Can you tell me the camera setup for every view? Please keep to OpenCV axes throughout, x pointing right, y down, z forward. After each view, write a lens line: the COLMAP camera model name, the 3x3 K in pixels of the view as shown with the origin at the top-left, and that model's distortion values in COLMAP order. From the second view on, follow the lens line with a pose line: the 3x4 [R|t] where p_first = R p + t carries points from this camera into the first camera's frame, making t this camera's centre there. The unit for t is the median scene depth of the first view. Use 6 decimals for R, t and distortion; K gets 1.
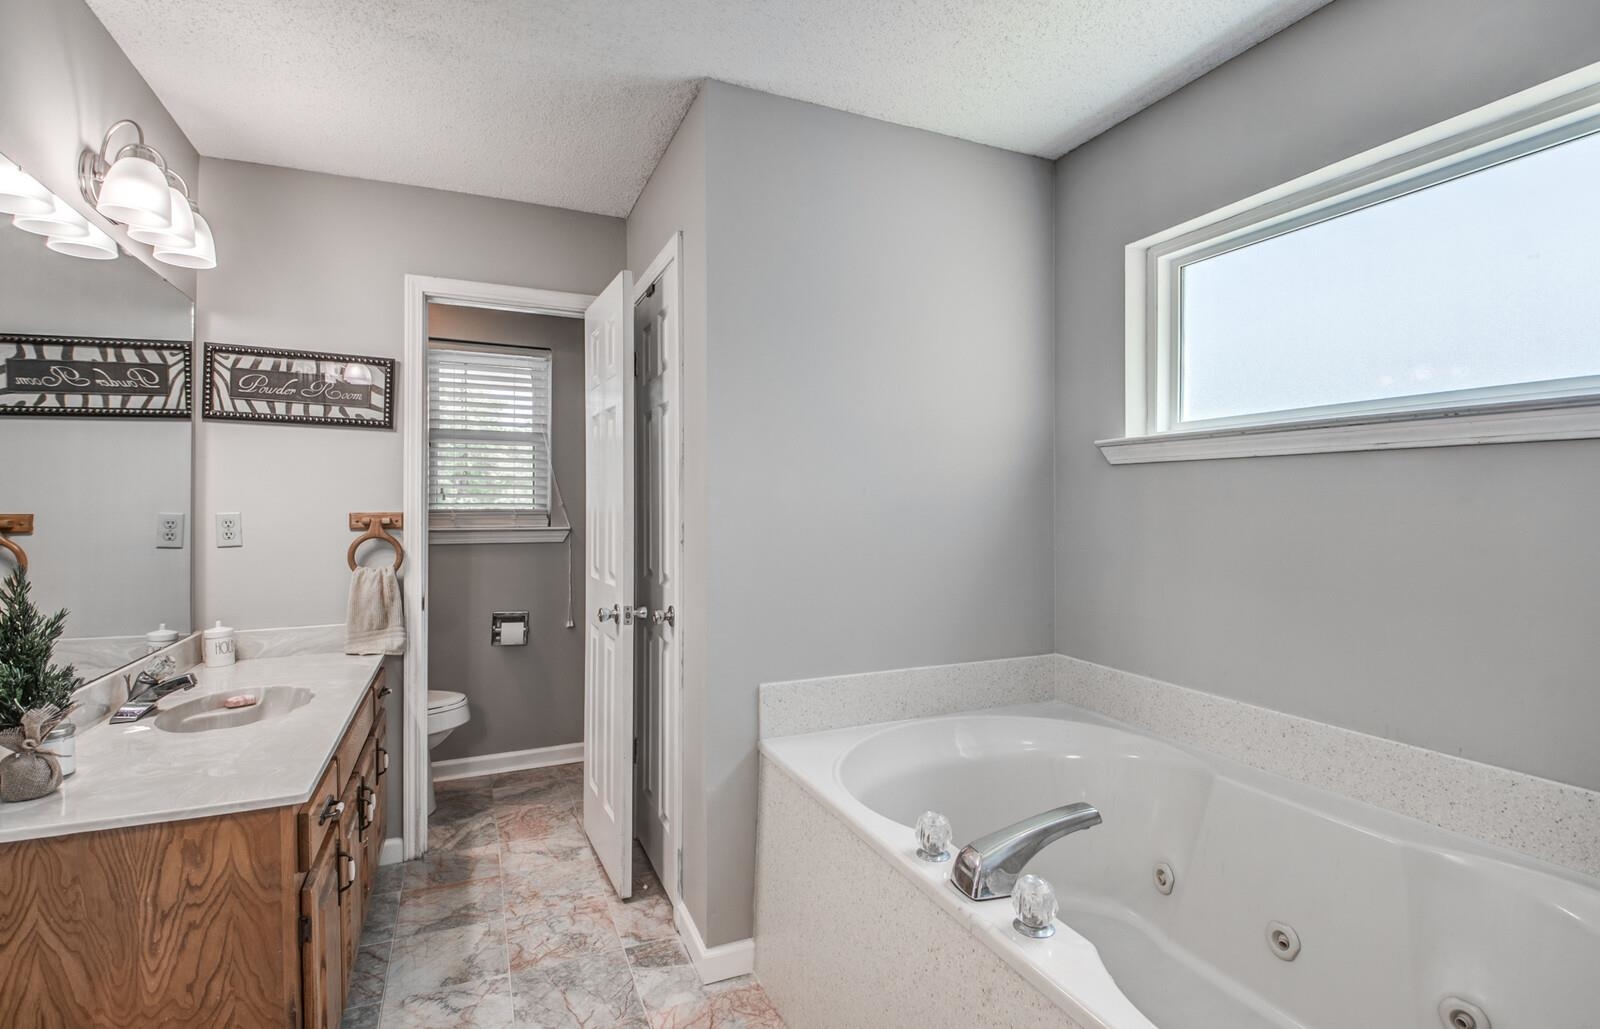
lens RADIAL K [[743.0, 0, 800.0], [0, 743.0, 514.5], [0, 0, 1]] dist [-0.072216, -0.000167]
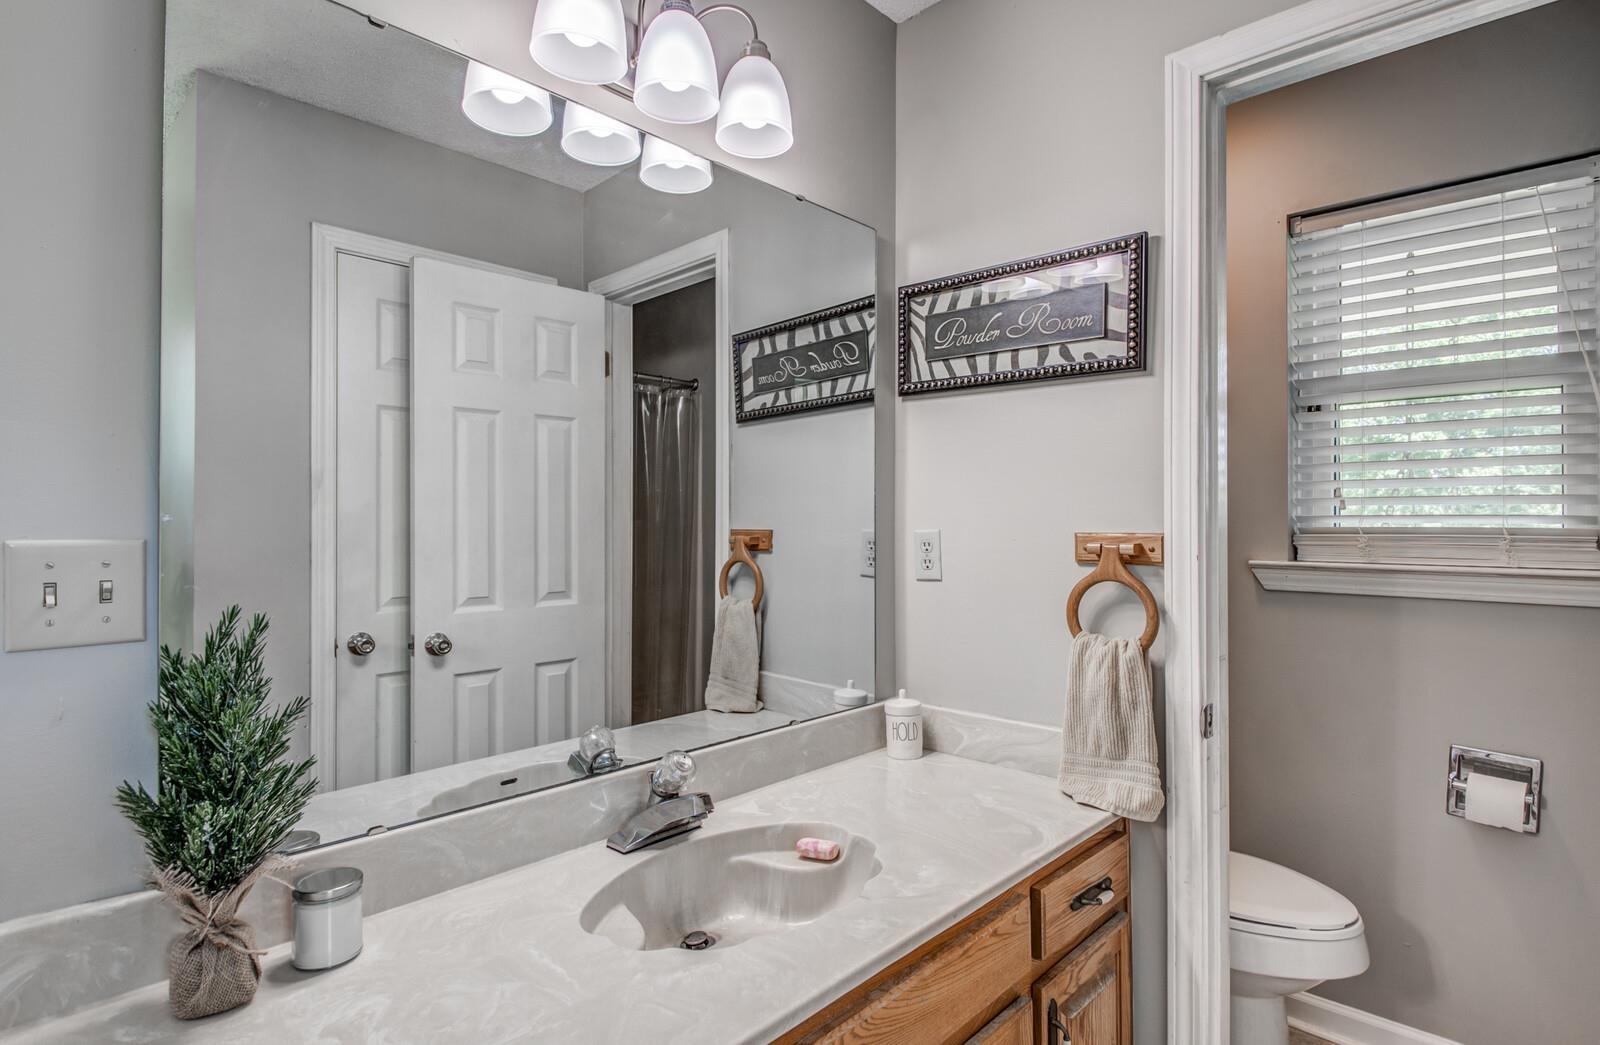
lens RADIAL K [[819.4, 0, 801.0], [0, 819.4, 516.2], [0, 0, 1]] dist [0.032831, -0.027335]
pose [[0.390630, -0.006503, -0.920525, -0.126875], [-0.009425, 0.999894, -0.011063, -0.006175], [0.920499, 0.012997, 0.390528, 0.575305]]
